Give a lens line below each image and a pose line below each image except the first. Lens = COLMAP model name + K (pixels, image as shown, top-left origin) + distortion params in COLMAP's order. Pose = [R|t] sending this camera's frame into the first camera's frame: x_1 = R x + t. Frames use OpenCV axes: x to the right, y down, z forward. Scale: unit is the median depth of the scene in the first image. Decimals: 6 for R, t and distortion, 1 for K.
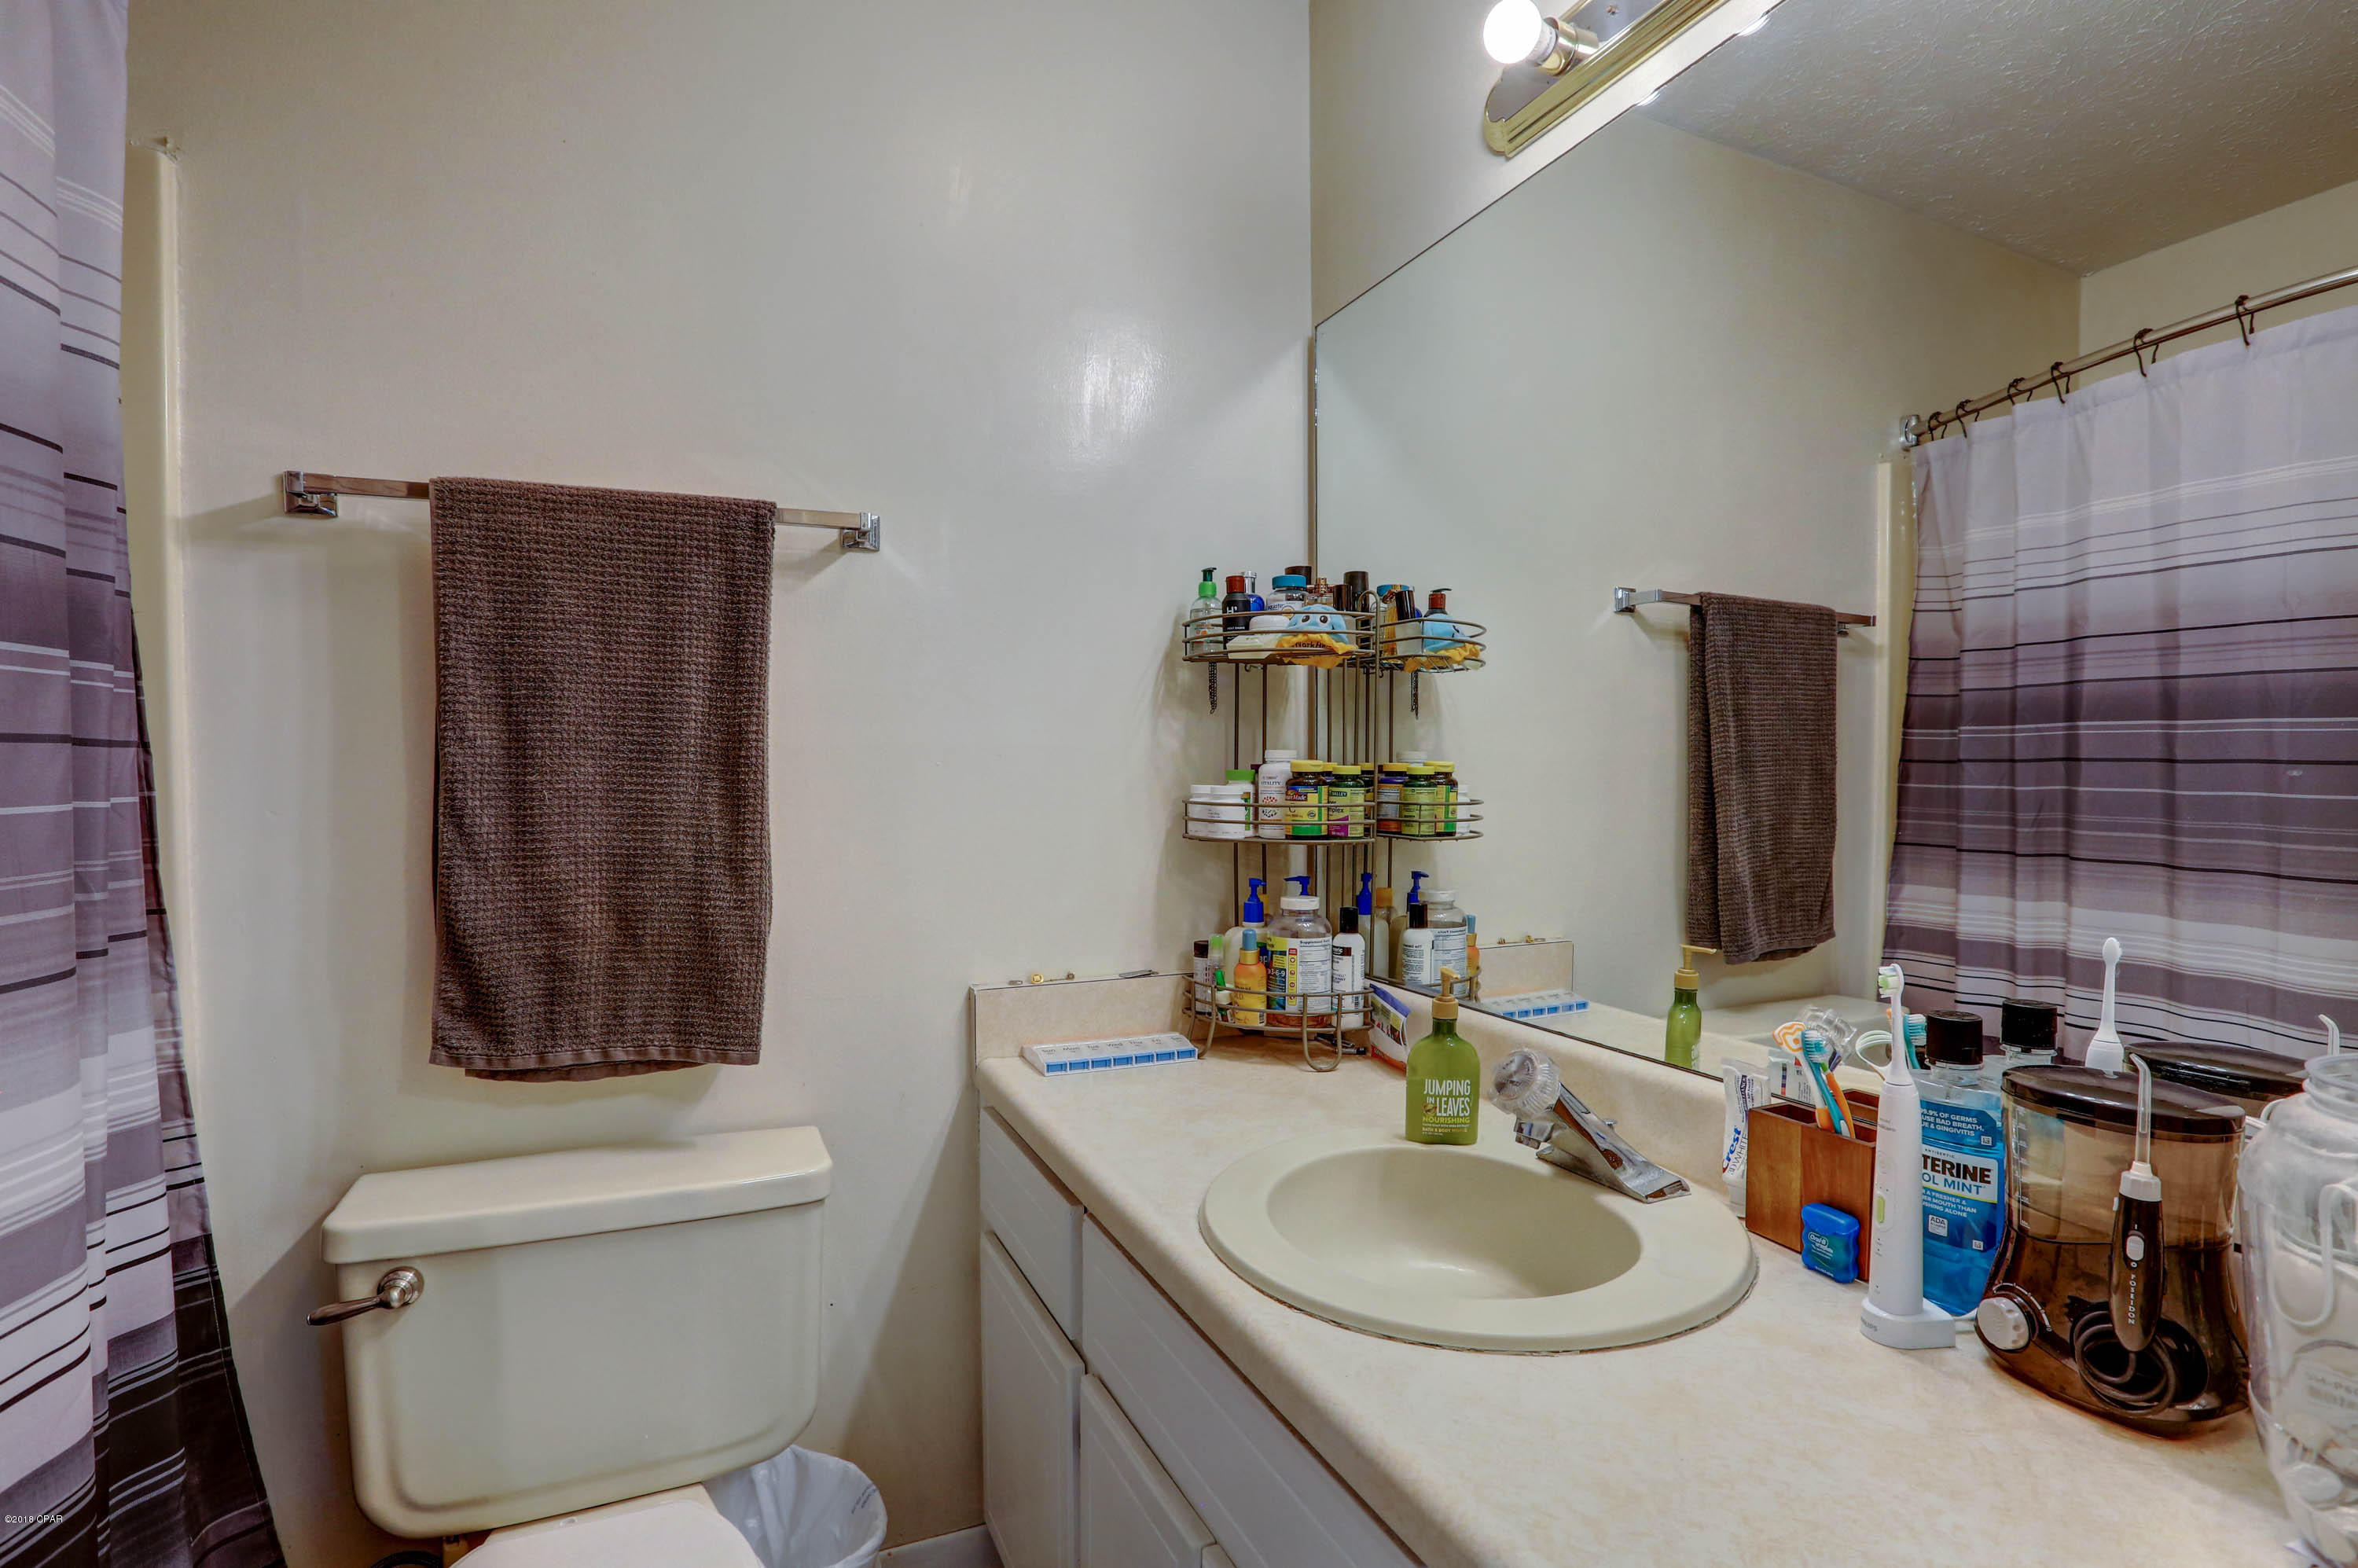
lens RADIAL K [[1077.6, 0, 1169.2], [0, 1077.6, 791.0], [0, 0, 1]] dist [-0.025796, 0.000087]
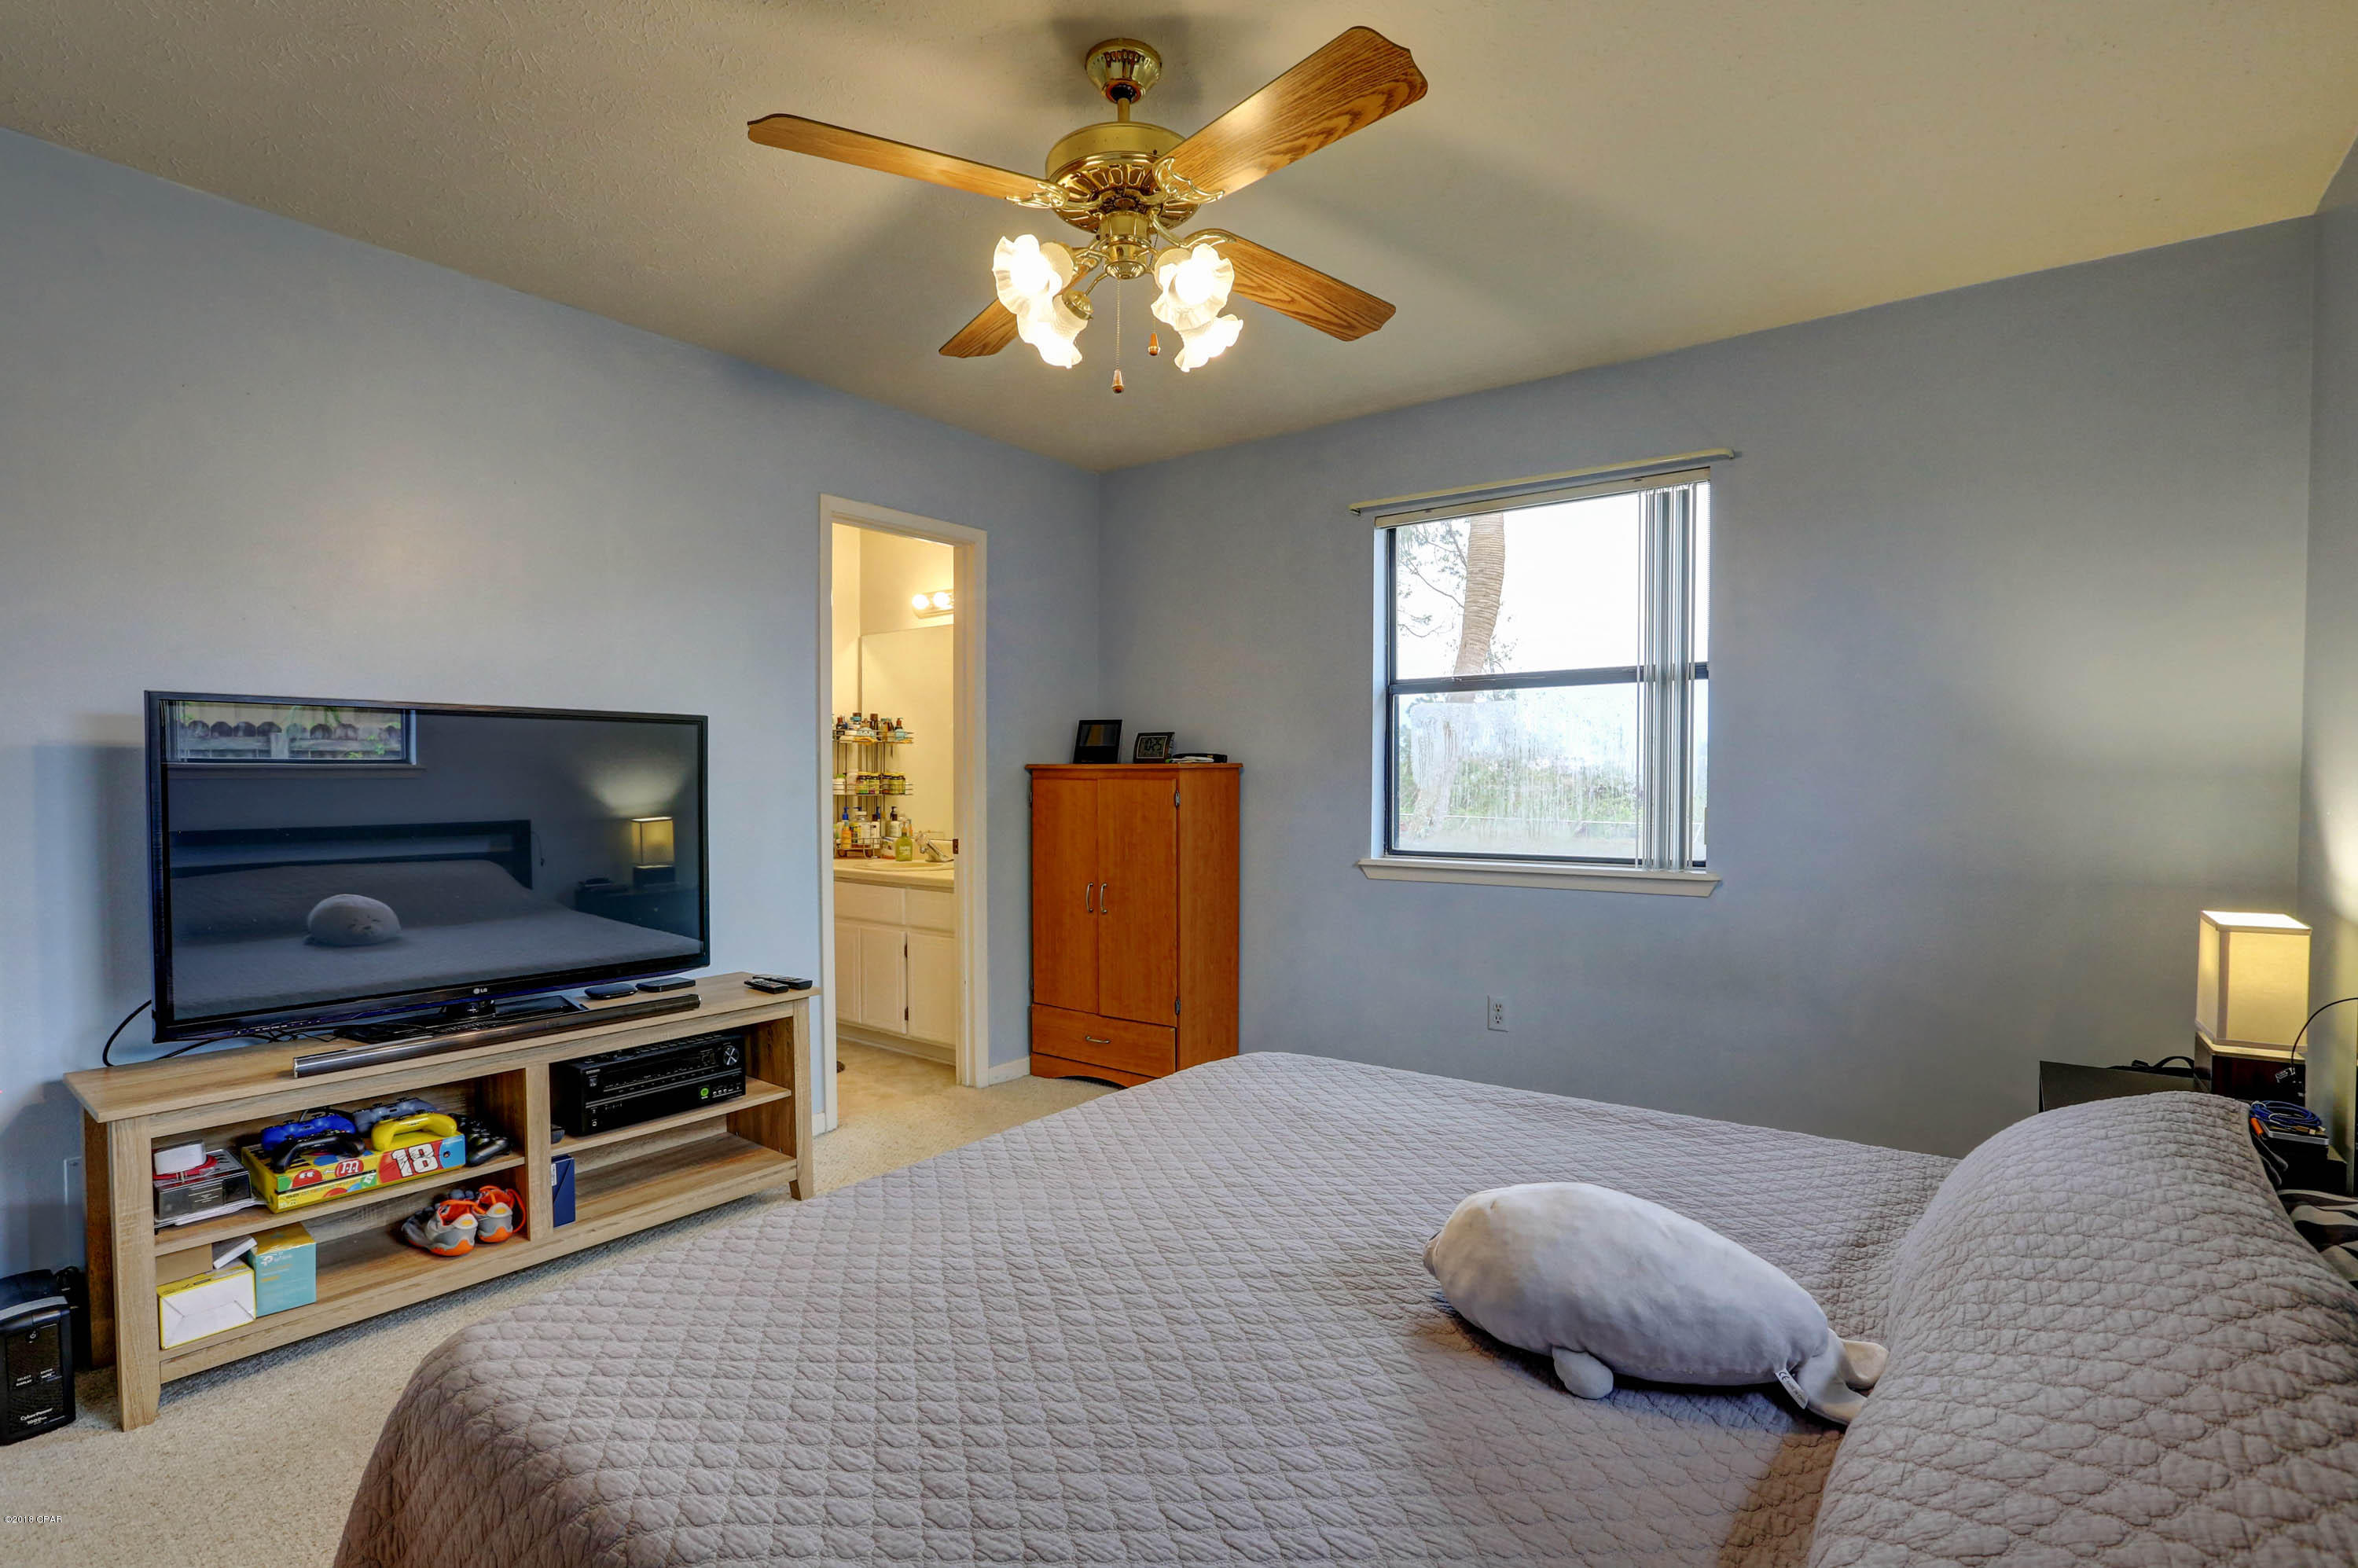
lens RADIAL K [[1077.6, 0, 1176.8], [0, 1077.6, 792.9], [0, 0, 1]] dist [-0.025796, 0.000087]
pose [[0.866809, -0.006520, 0.498598, -0.700798], [0.003624, 0.999970, 0.006777, 0.017735], [-0.498627, -0.004068, 0.866807, -2.434853]]
